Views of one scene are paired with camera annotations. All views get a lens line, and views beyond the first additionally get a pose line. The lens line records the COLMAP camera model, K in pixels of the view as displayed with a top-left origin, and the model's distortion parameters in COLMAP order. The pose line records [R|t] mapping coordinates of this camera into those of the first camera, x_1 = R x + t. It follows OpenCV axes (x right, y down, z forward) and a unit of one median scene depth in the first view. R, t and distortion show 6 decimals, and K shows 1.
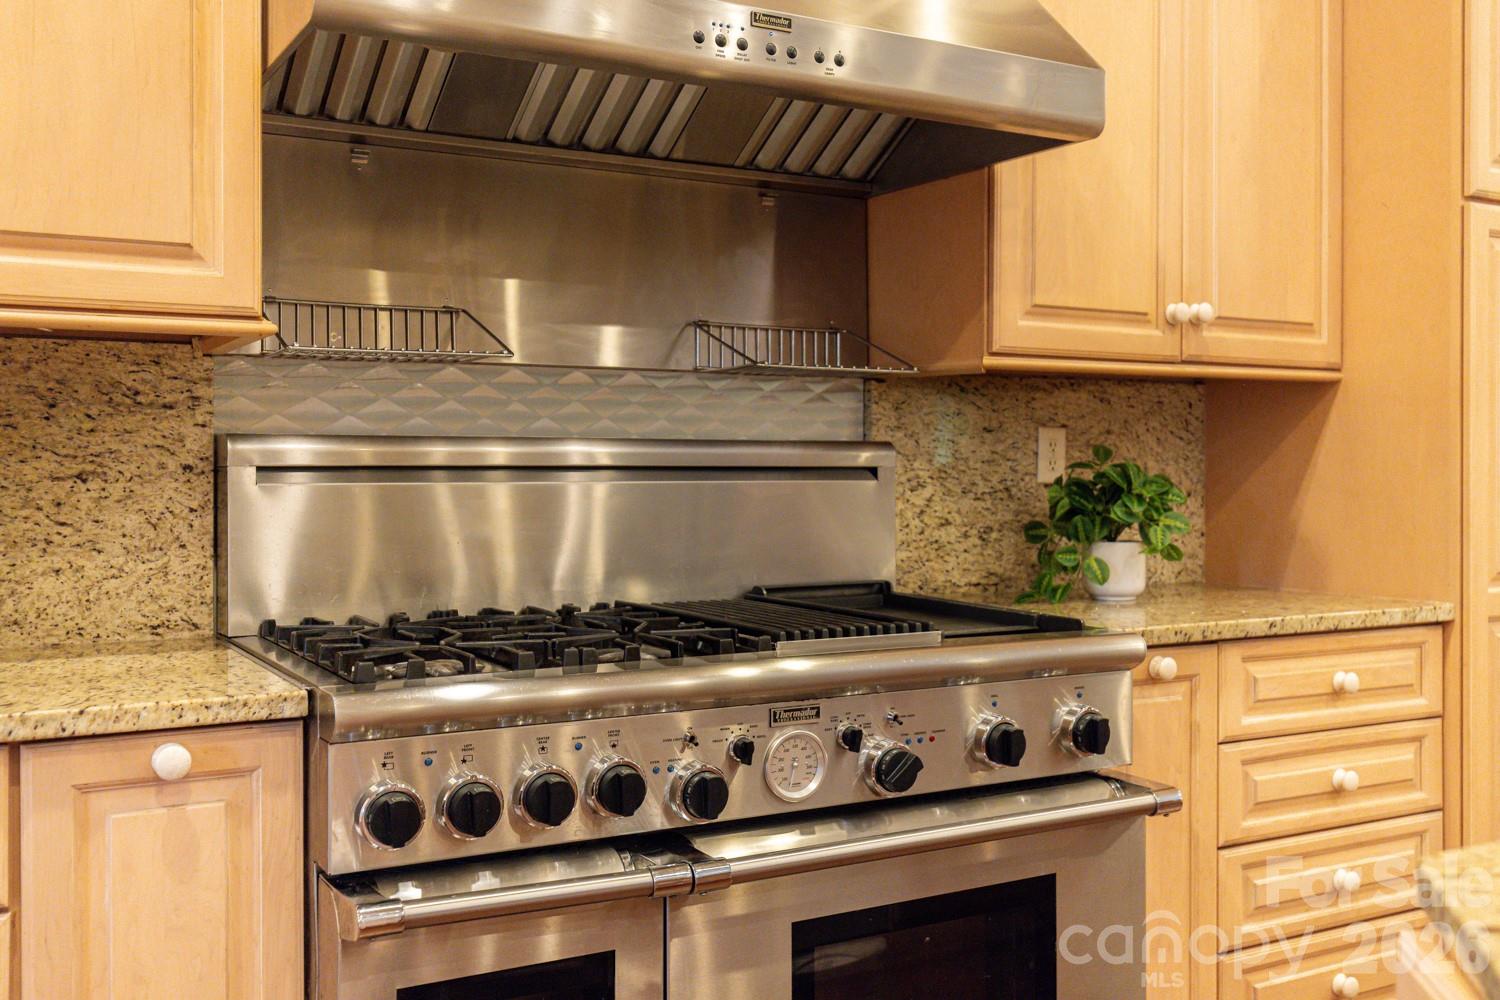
lens RADIAL K [[1478.1, 0, 750.0], [0, 1478.1, 500.0], [0, 0, 1]] dist [0.003307, 0.002179]
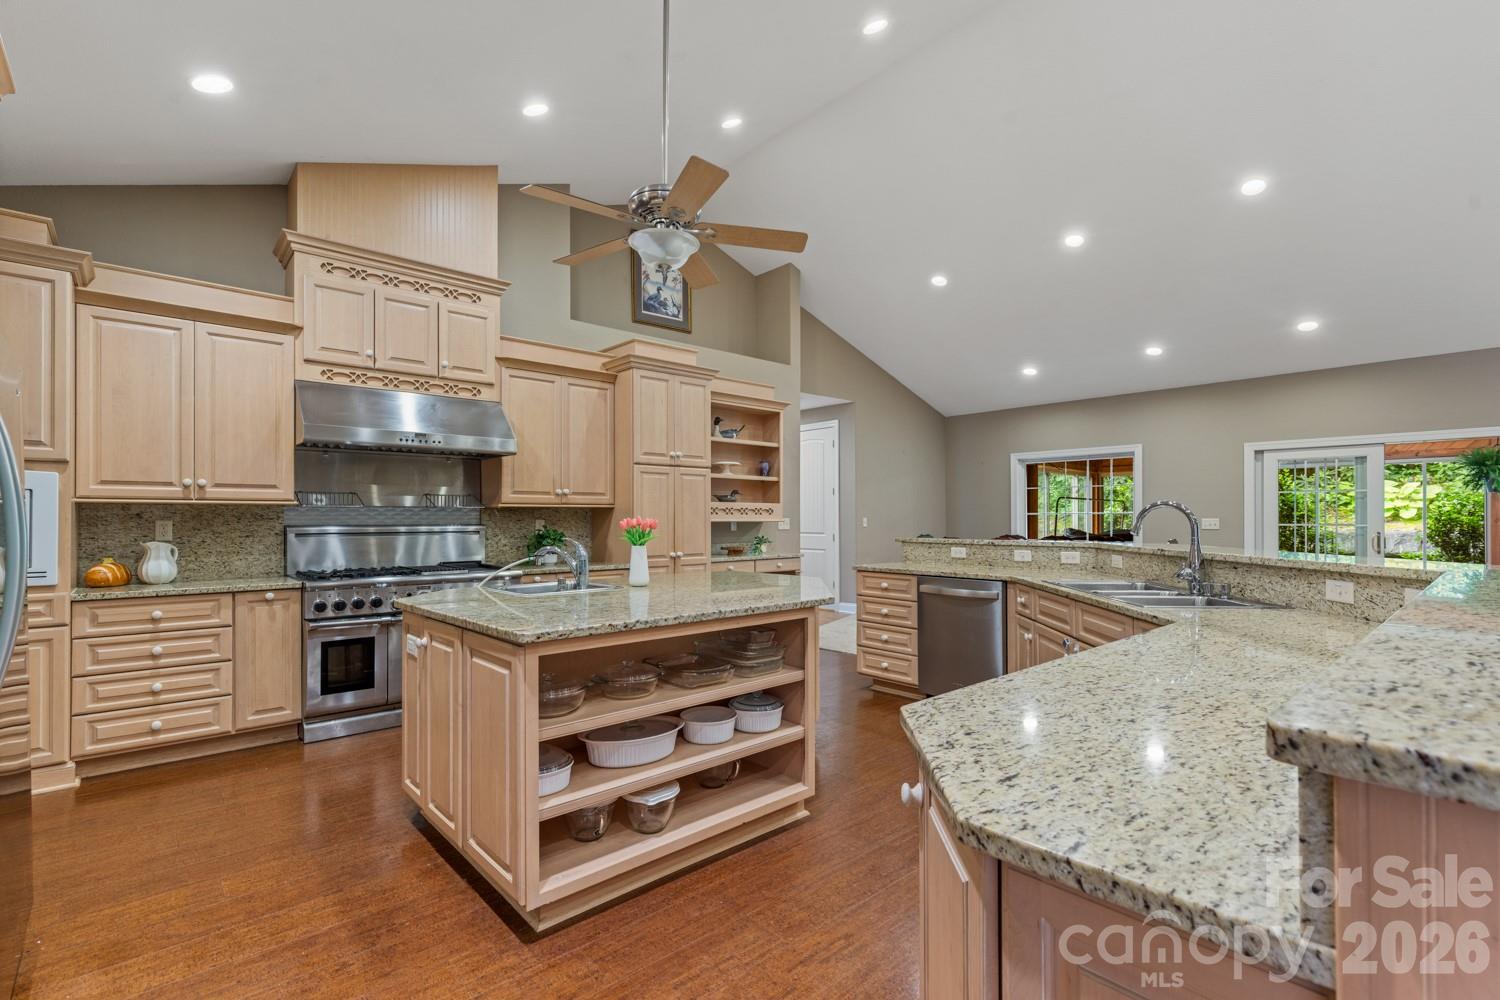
lens RADIAL K [[687.7, 0, 747.3], [0, 687.7, 528.3], [0, 0, 1]] dist [-0.000269, -0.000008]
pose [[0.976514, -0.004100, 0.215416, 0.485595], [0.005712, 0.999960, -0.006861, -0.016871], [-0.215379, 0.007931, 0.976498, -1.146991]]
